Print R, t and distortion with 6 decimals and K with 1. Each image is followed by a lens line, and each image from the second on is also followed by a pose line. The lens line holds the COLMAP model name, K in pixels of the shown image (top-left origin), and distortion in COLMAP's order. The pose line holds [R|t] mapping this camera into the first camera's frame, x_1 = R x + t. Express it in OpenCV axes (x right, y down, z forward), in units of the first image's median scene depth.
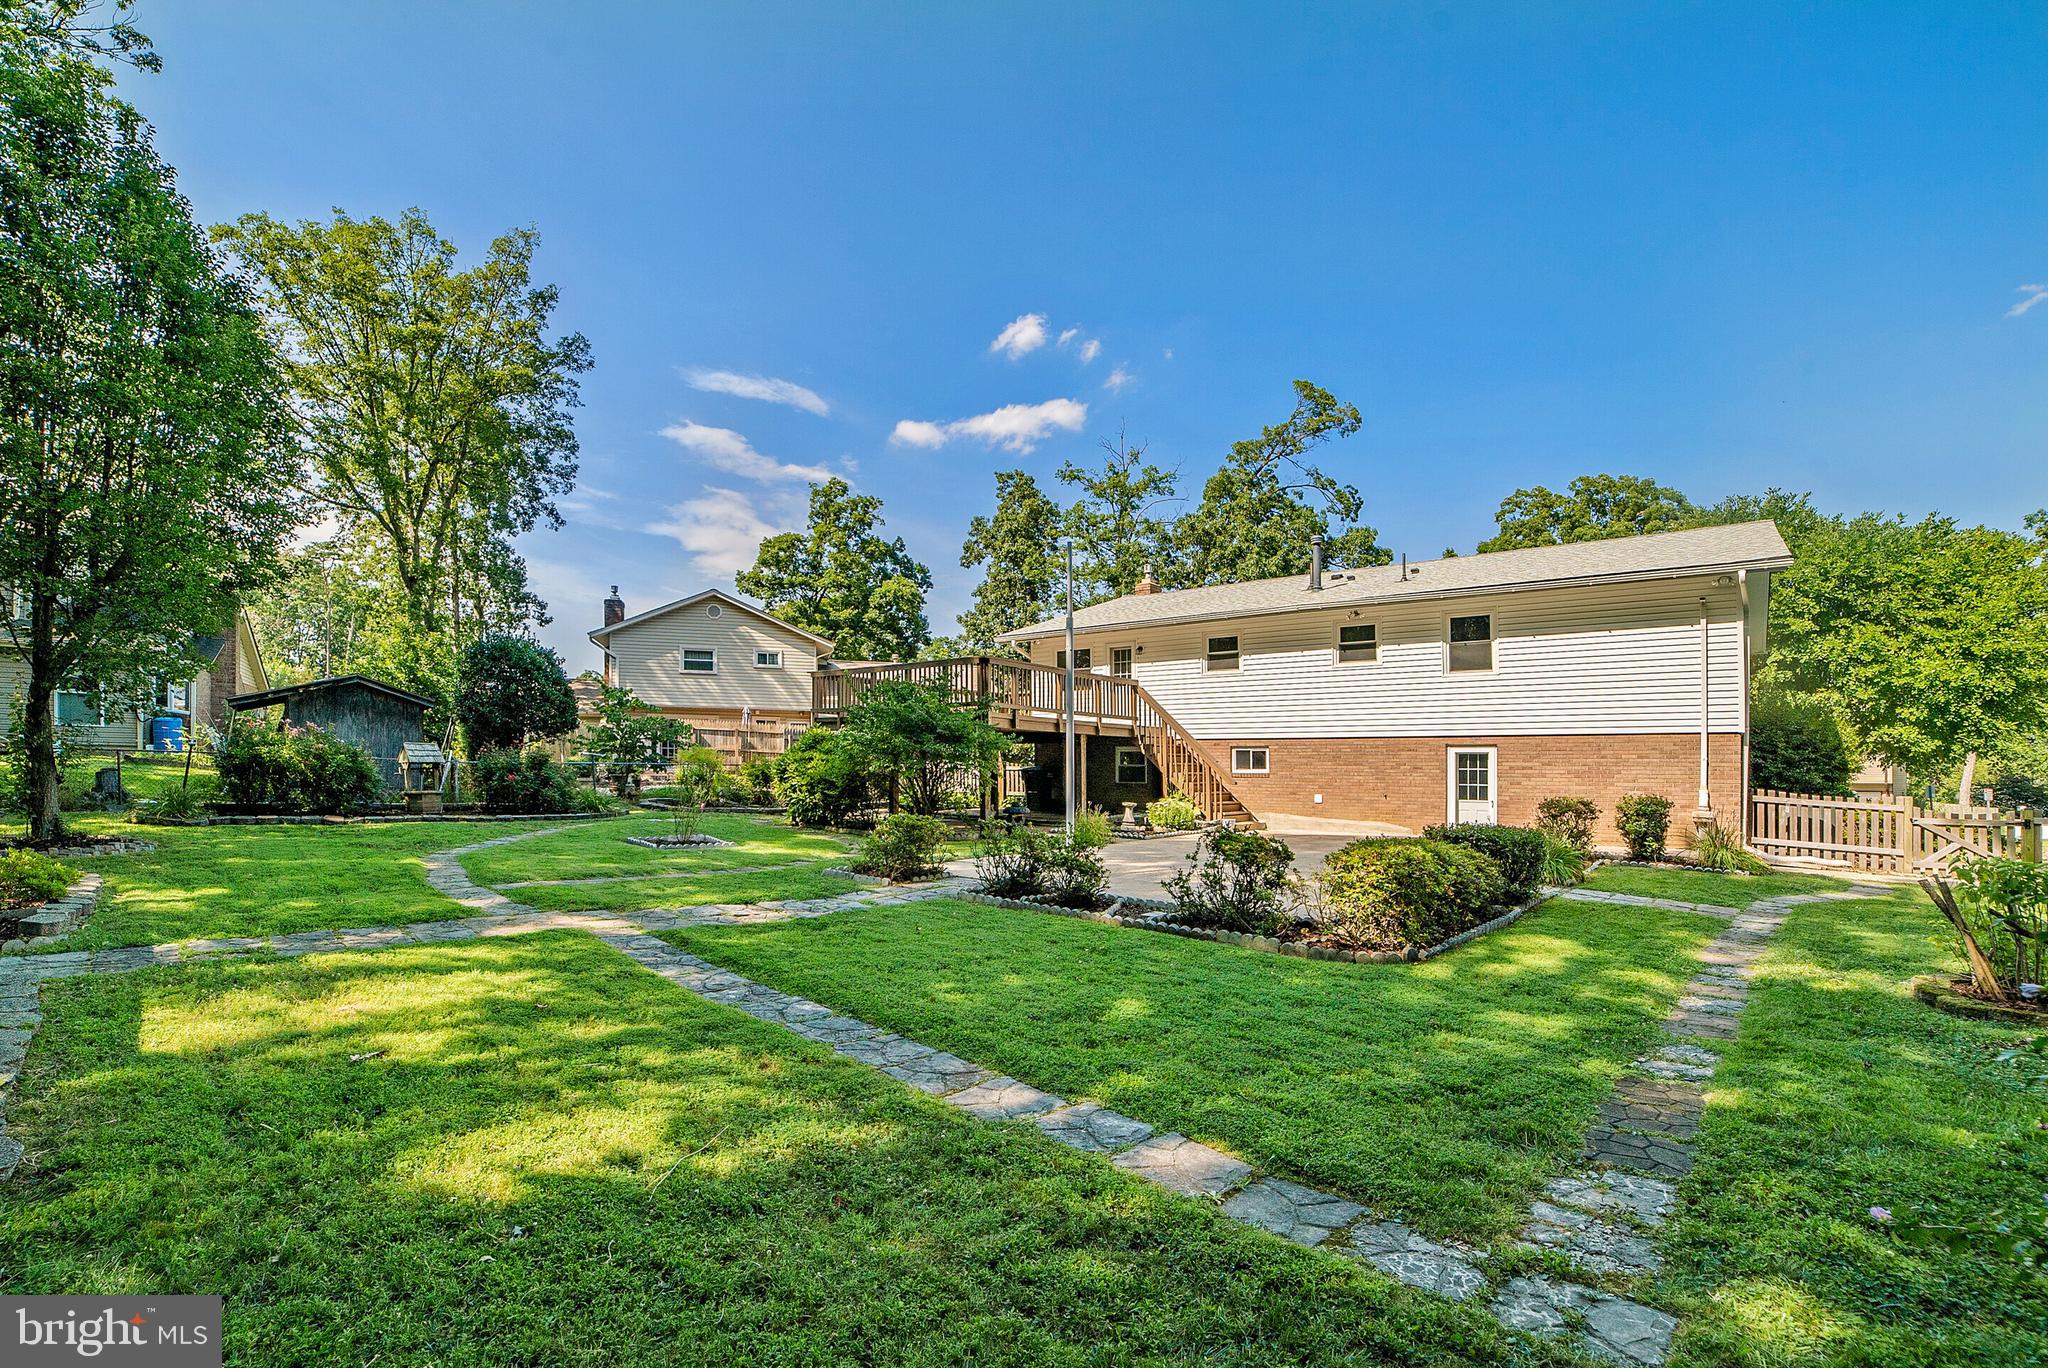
lens RADIAL K [[960.7, 0, 943.0], [0, 960.7, 720.8], [0, 0, 1]] dist [-0.107548, 0.030666]
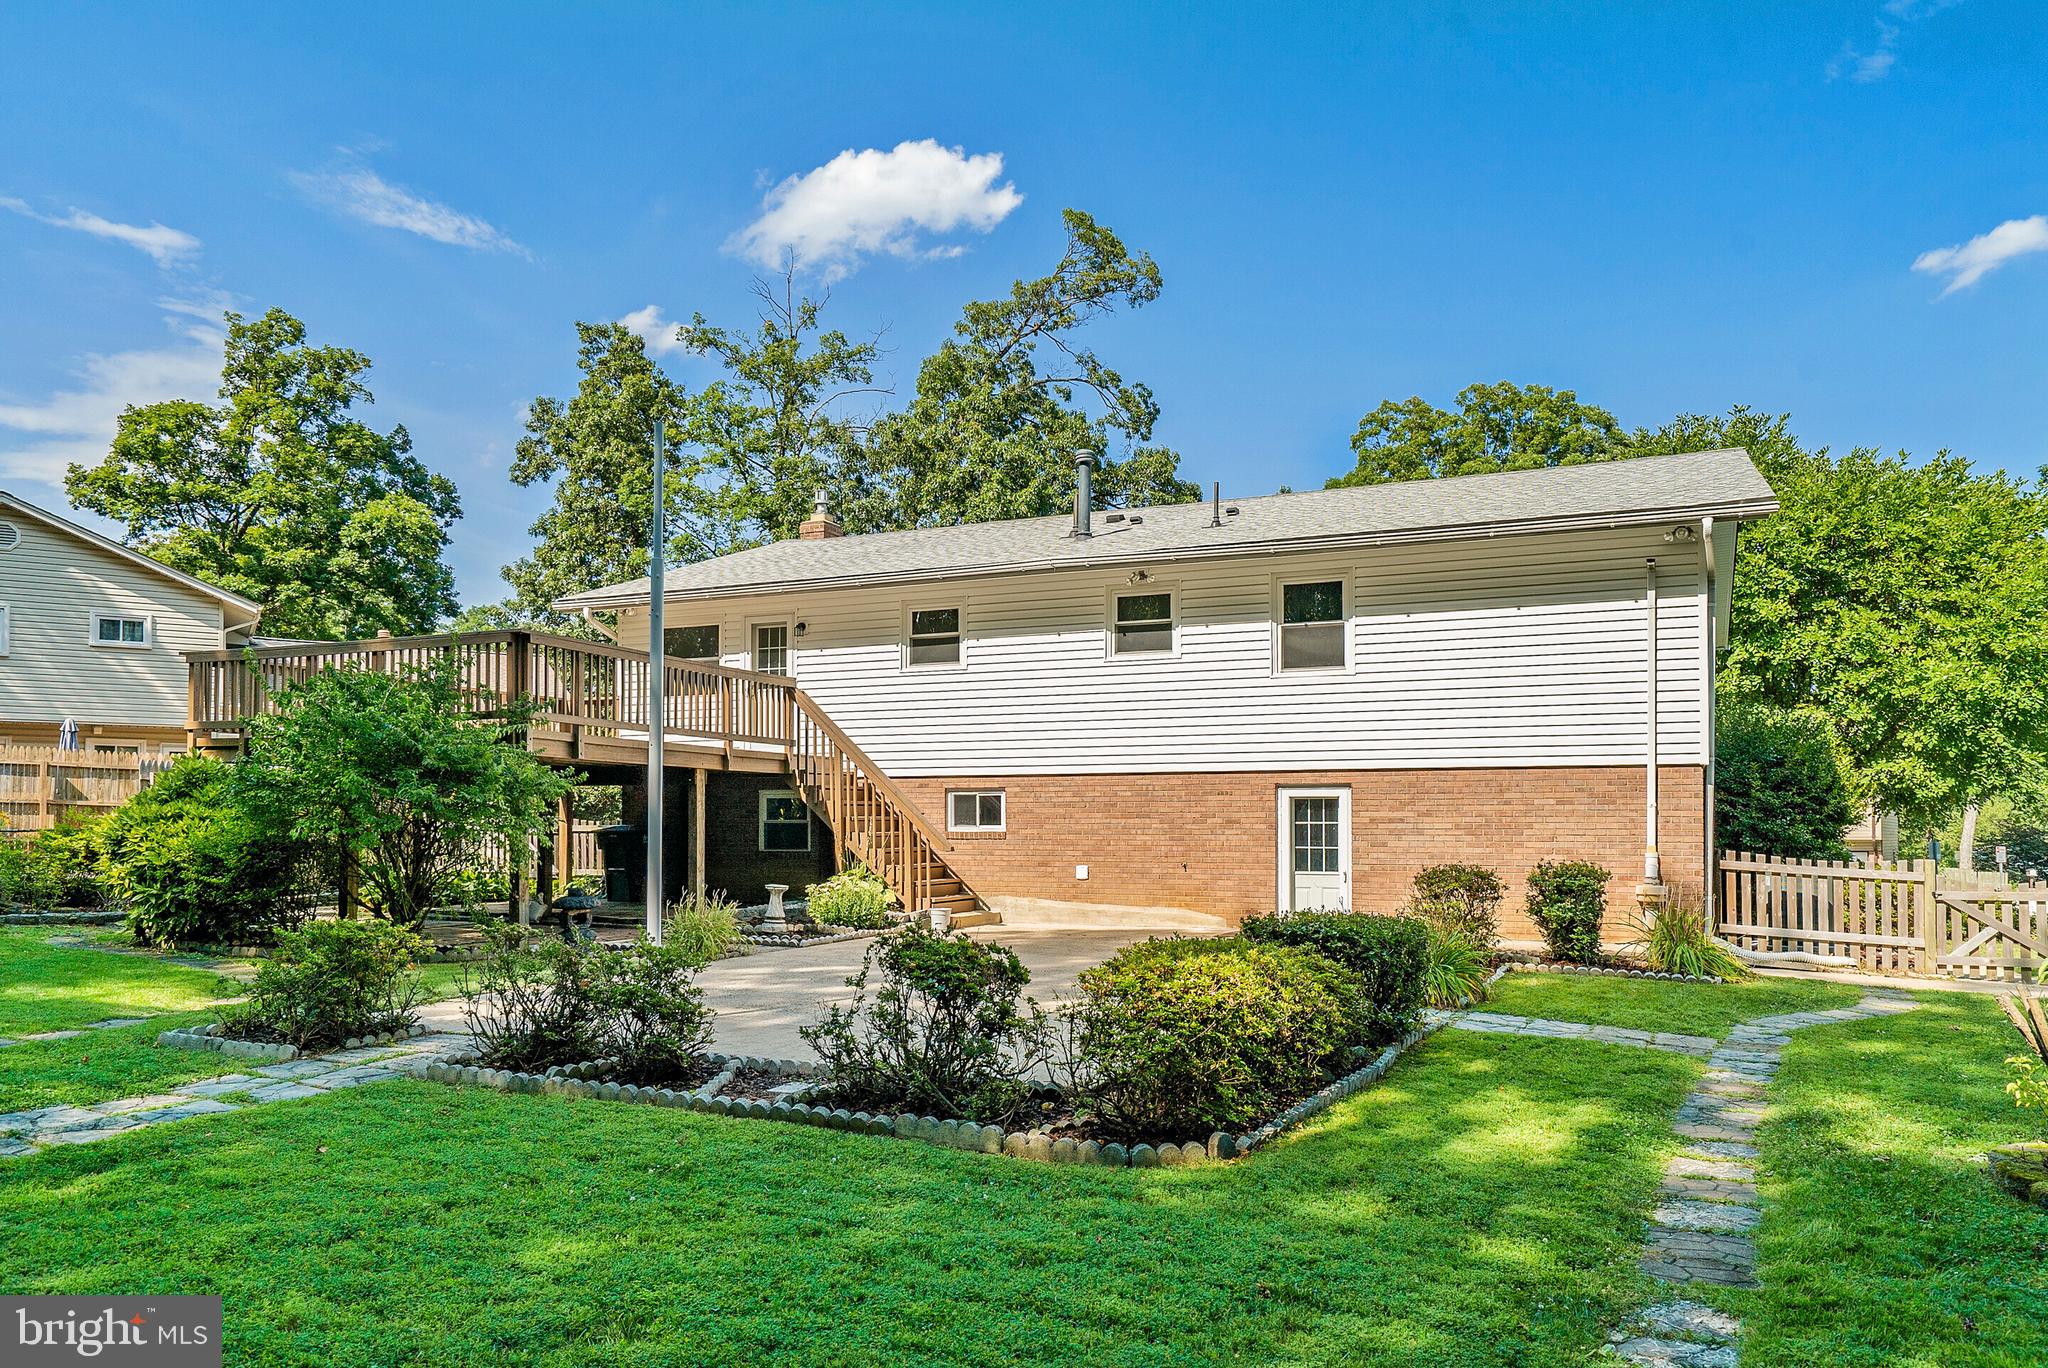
lens RADIAL K [[1396.9, 0, 1050.2], [0, 1396.9, 779.3], [0, 0, 1]] dist [0.046522, -0.053289]
pose [[0.943780, -0.000971, 0.330572, 0.077039], [-0.003874, 0.999895, 0.013998, 0.008984], [-0.330551, -0.014492, 0.943677, 0.147336]]
